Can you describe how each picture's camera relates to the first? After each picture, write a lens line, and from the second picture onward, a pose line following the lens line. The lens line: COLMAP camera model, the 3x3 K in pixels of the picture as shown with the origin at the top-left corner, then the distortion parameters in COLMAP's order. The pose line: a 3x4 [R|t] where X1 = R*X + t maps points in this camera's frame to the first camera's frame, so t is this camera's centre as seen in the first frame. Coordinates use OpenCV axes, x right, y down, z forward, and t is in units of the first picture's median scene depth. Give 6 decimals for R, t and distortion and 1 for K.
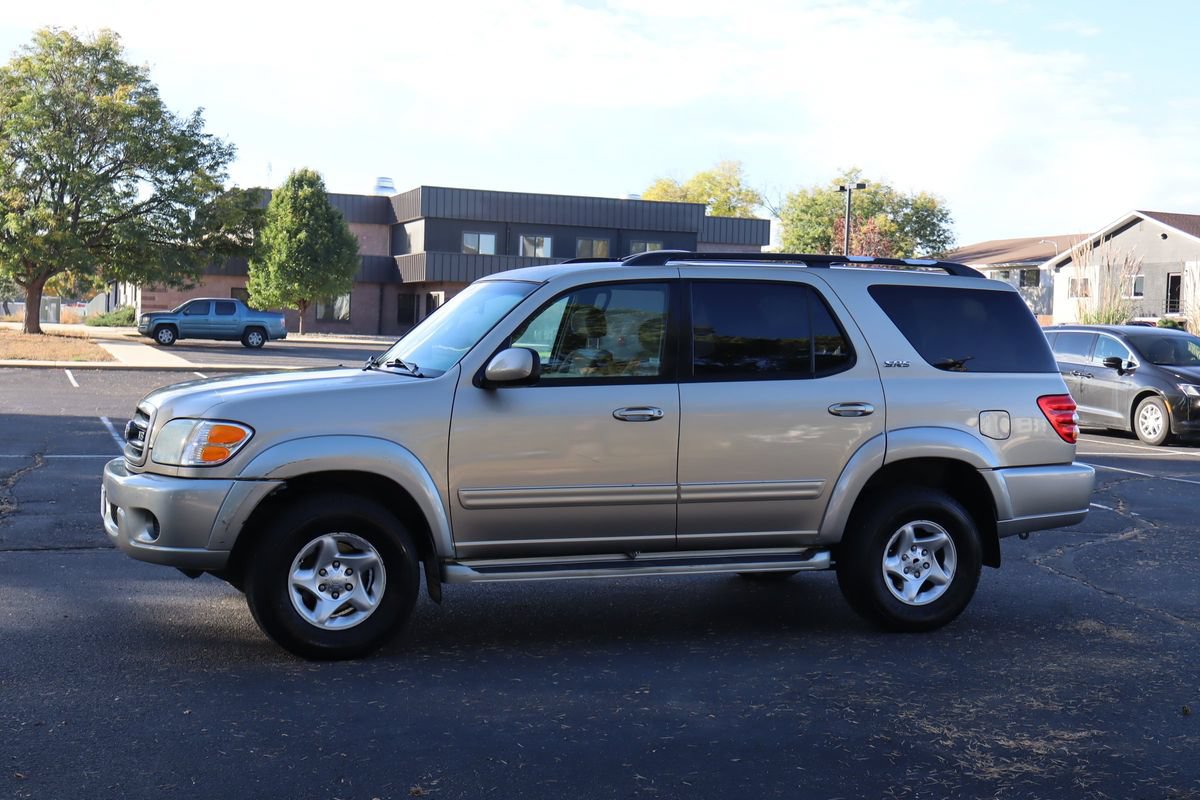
lens RADIAL K [[1521.3, 0, 632.5], [0, 1521.3, 418.4], [0, 0, 1]] dist [0.000409, 0.004223]
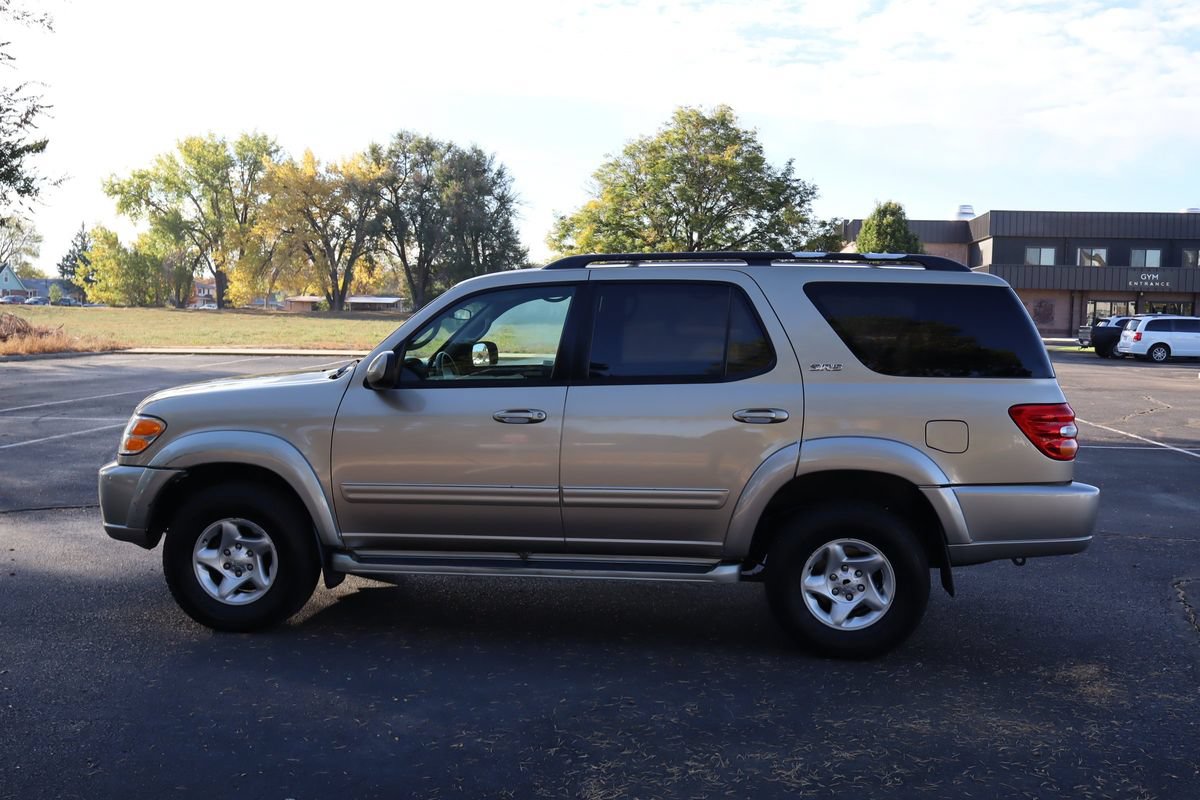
lens RADIAL K [[1189.6, 0, 626.4], [0, 1189.6, 397.2], [0, 0, 1]] dist [-0.002179, 0.006084]
pose [[0.895226, 0.016002, -0.445325, 0.387632], [-0.016653, 0.999858, 0.002452, -0.017474], [0.445301, 0.005221, 0.895366, 0.300150]]
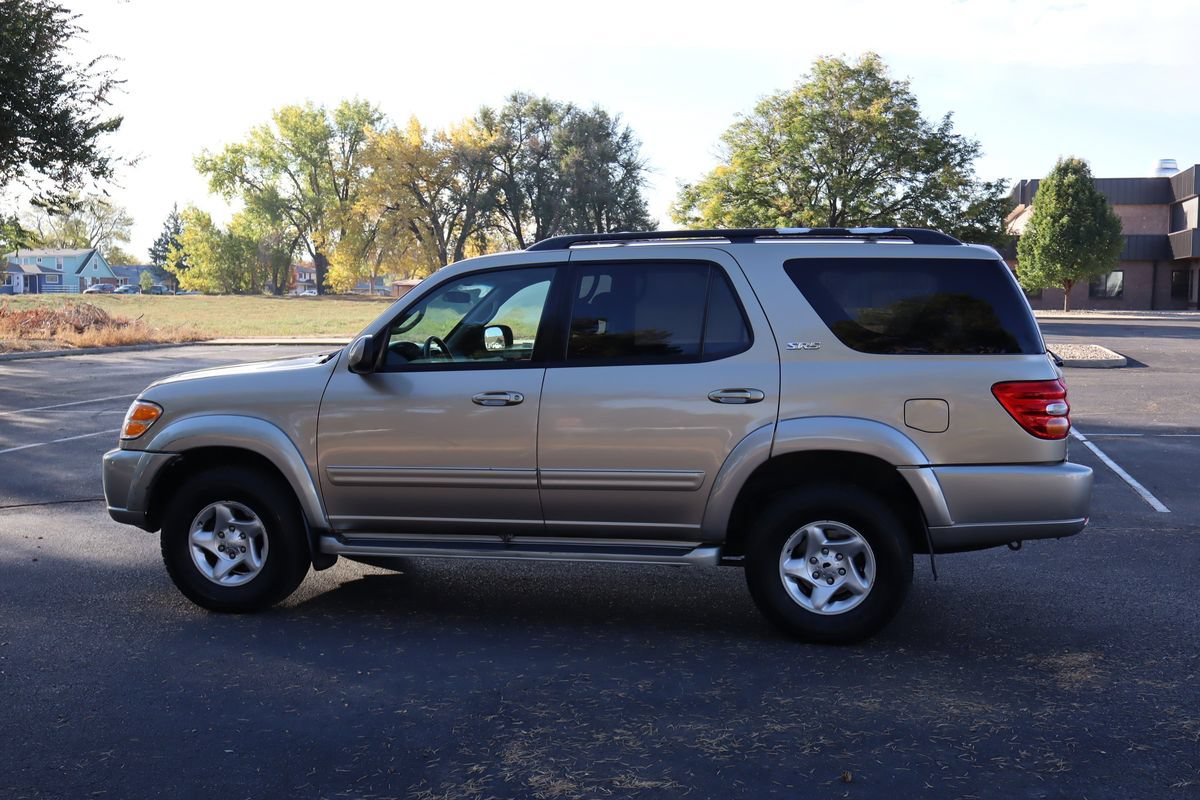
lens RADIAL K [[1353.9, 0, 634.4], [0, 1353.9, 400.2], [0, 0, 1]] dist [0.008485, -0.011349]
pose [[0.843785, 0.012928, -0.536526, 0.520830], [-0.007874, 0.999900, 0.011710, -0.012210], [0.536624, -0.005656, 0.843802, 0.268281]]
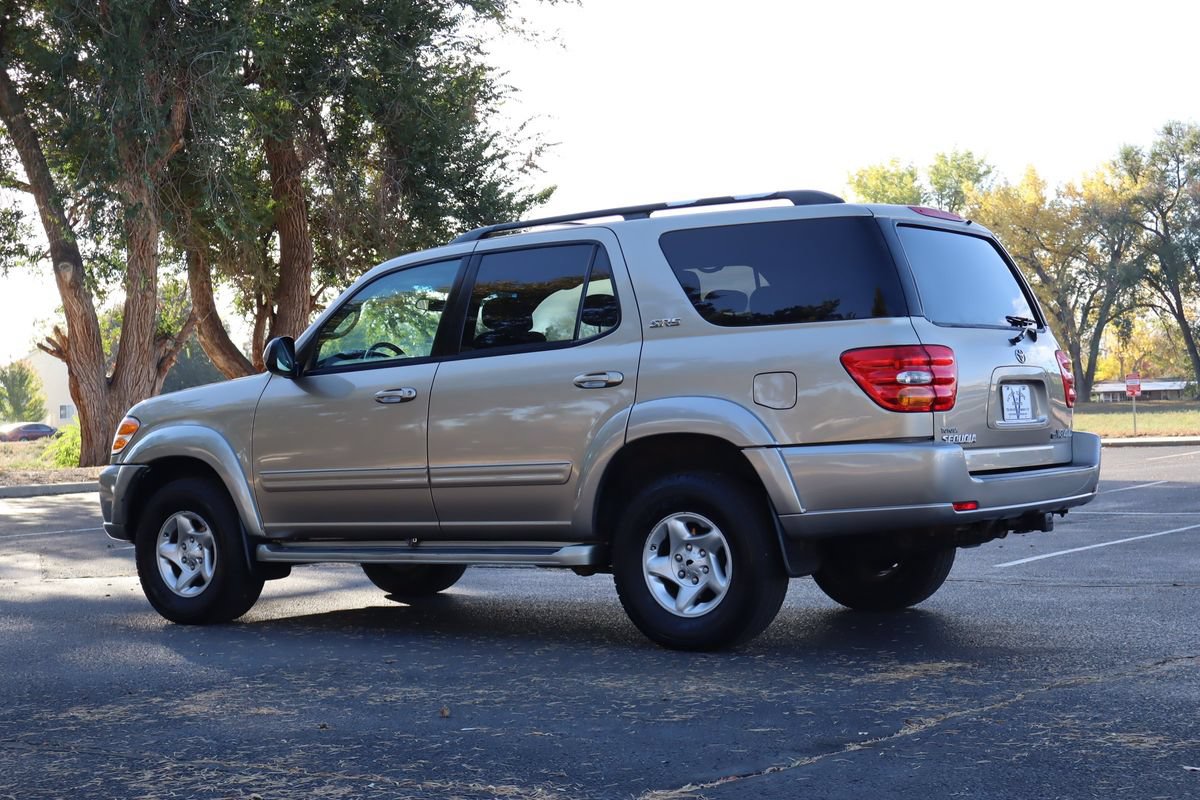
lens RADIAL K [[1843.4, 0, 663.2], [0, 1843.4, 398.3], [0, 0, 1]] dist [0.003398, -0.009480]
pose [[0.585853, -0.056972, -0.808412, 0.983753], [-0.001079, 0.997470, -0.071078, 0.076478], [0.810416, 0.042514, 0.584310, 0.413075]]
